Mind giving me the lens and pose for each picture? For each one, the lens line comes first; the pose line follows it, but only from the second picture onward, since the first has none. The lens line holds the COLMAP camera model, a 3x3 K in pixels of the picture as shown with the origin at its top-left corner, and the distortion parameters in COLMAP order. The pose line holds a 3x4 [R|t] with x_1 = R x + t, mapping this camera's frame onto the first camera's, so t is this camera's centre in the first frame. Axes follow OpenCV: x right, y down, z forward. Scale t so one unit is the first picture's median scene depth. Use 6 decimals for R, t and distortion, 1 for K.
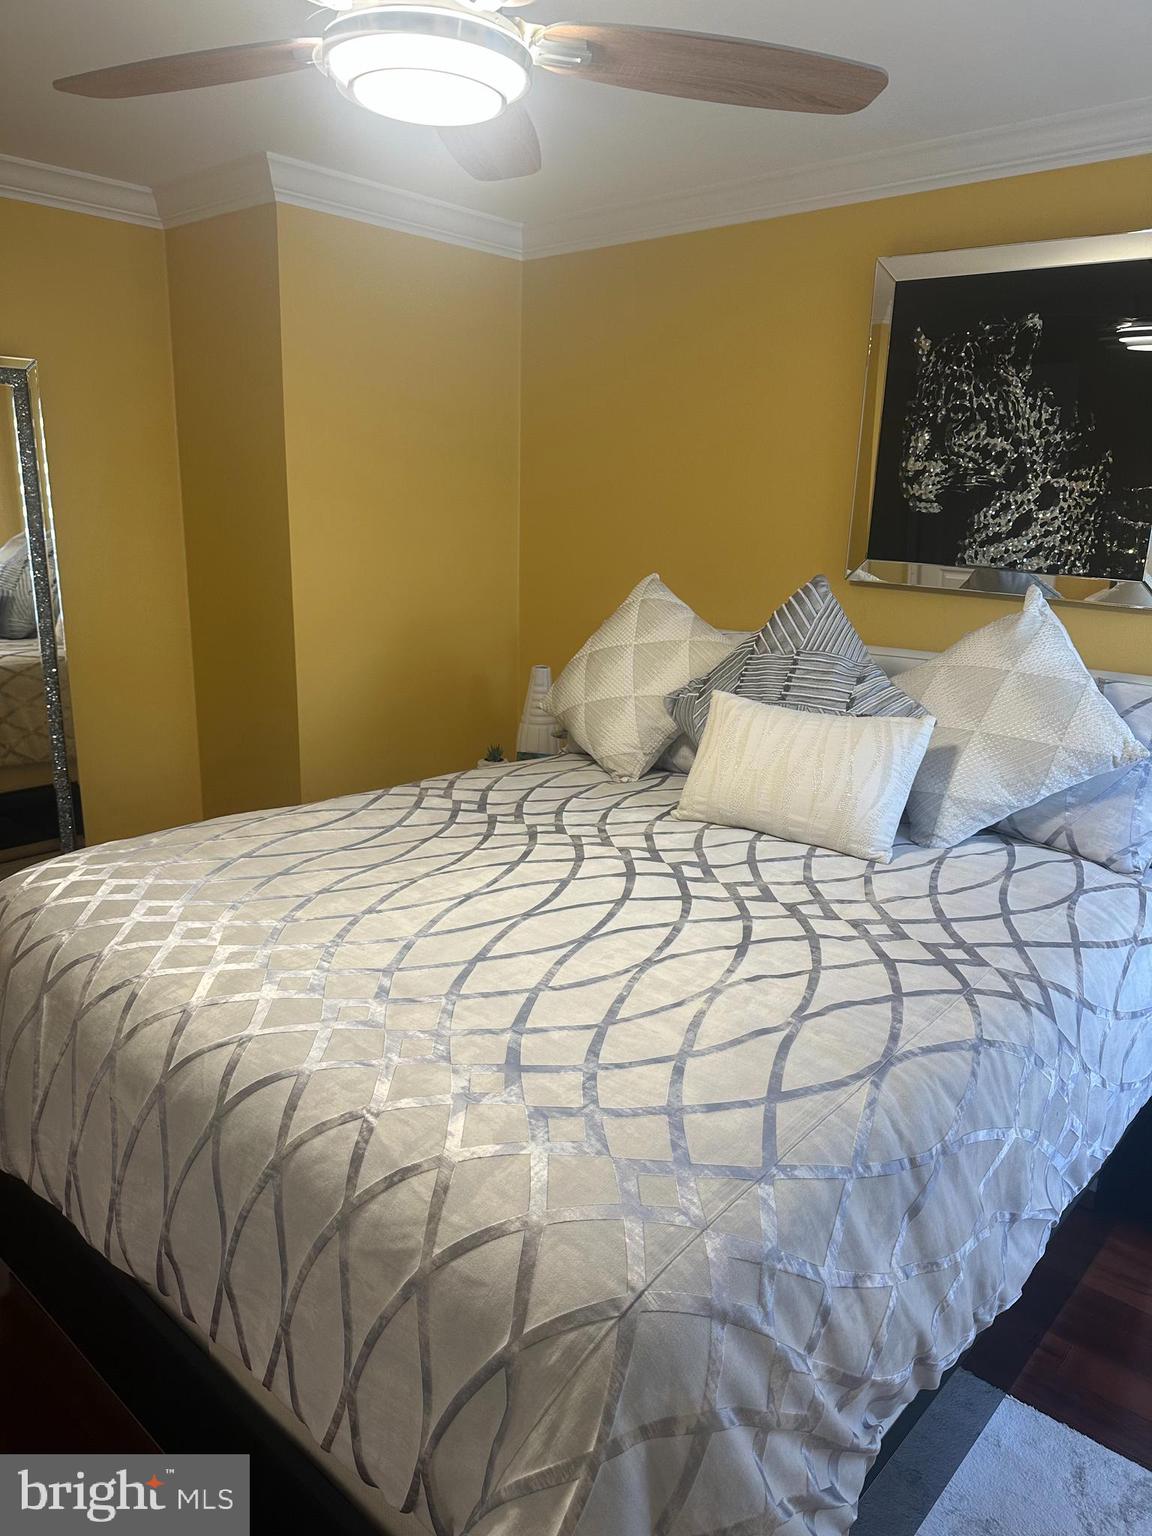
lens RADIAL K [[1069.0, 0, 572.8], [0, 1069.0, 769.0], [0, 0, 1]] dist [0.135192, -0.177509]
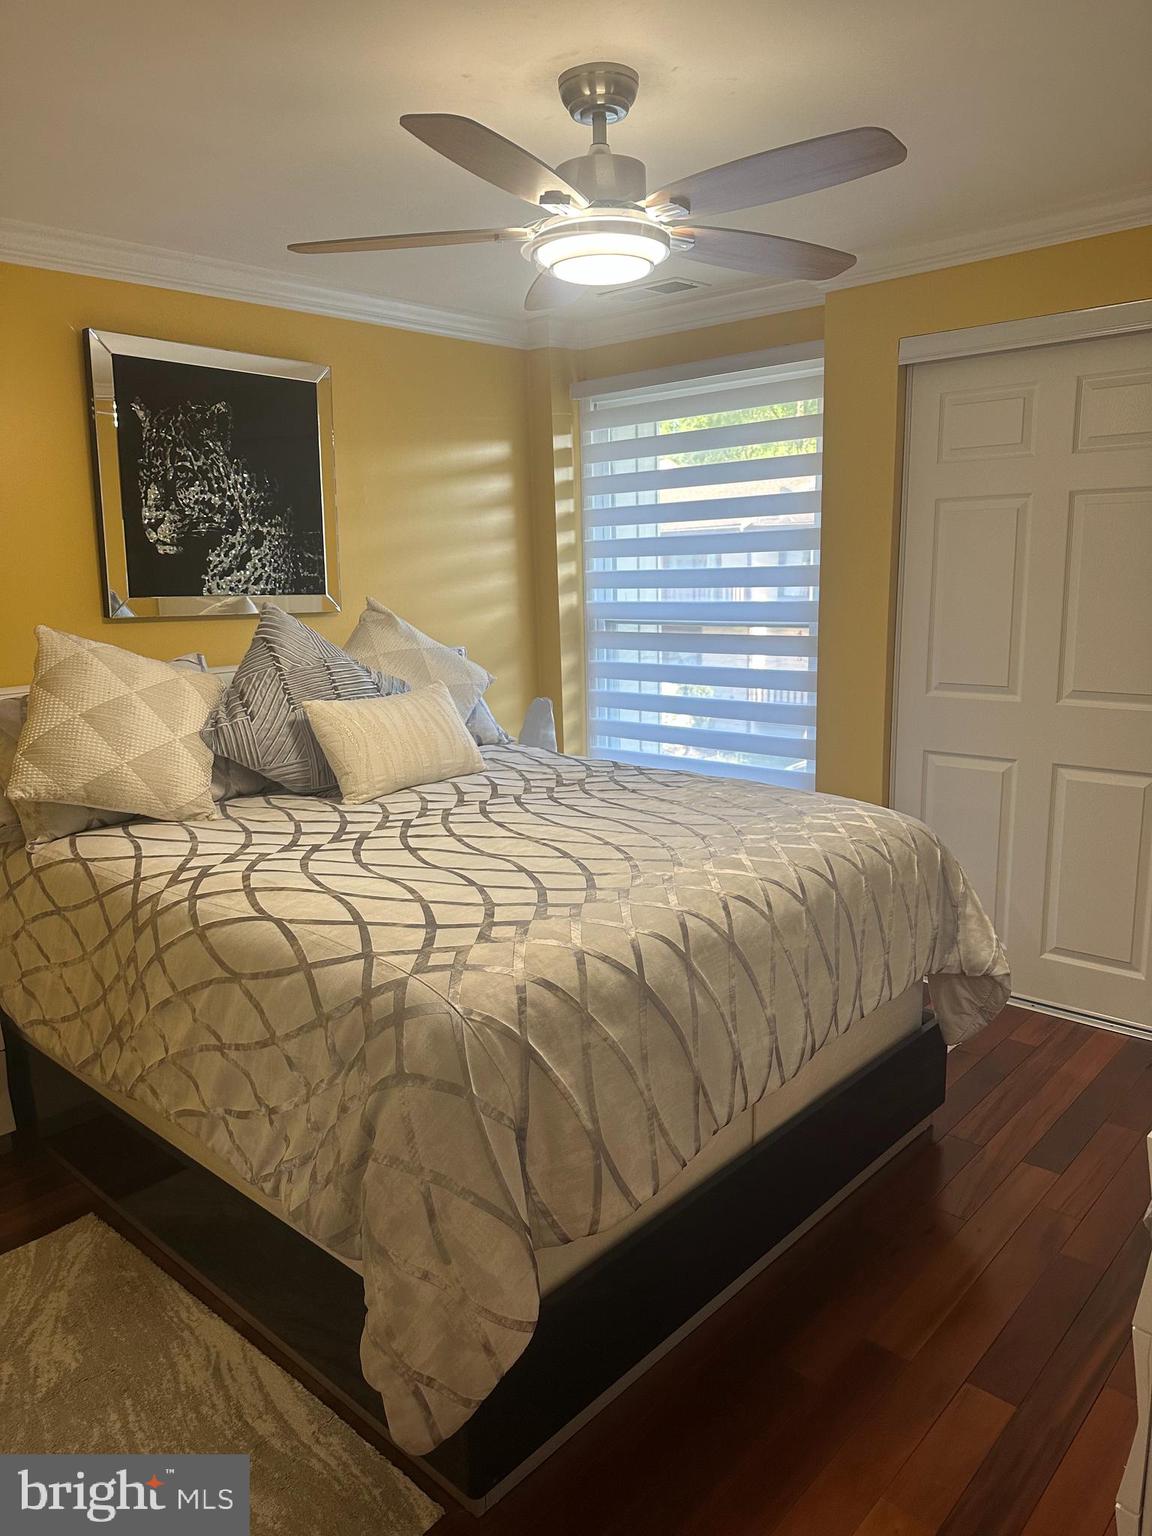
lens RADIAL K [[1069.0, 0, 572.8], [0, 1069.0, 769.0], [0, 0, 1]] dist [0.135192, -0.177509]
pose [[0.017974, -0.221783, 0.974930, -0.918627], [0.276407, 0.938189, 0.208328, -0.150277], [-0.960873, 0.265733, 0.078165, 0.582463]]
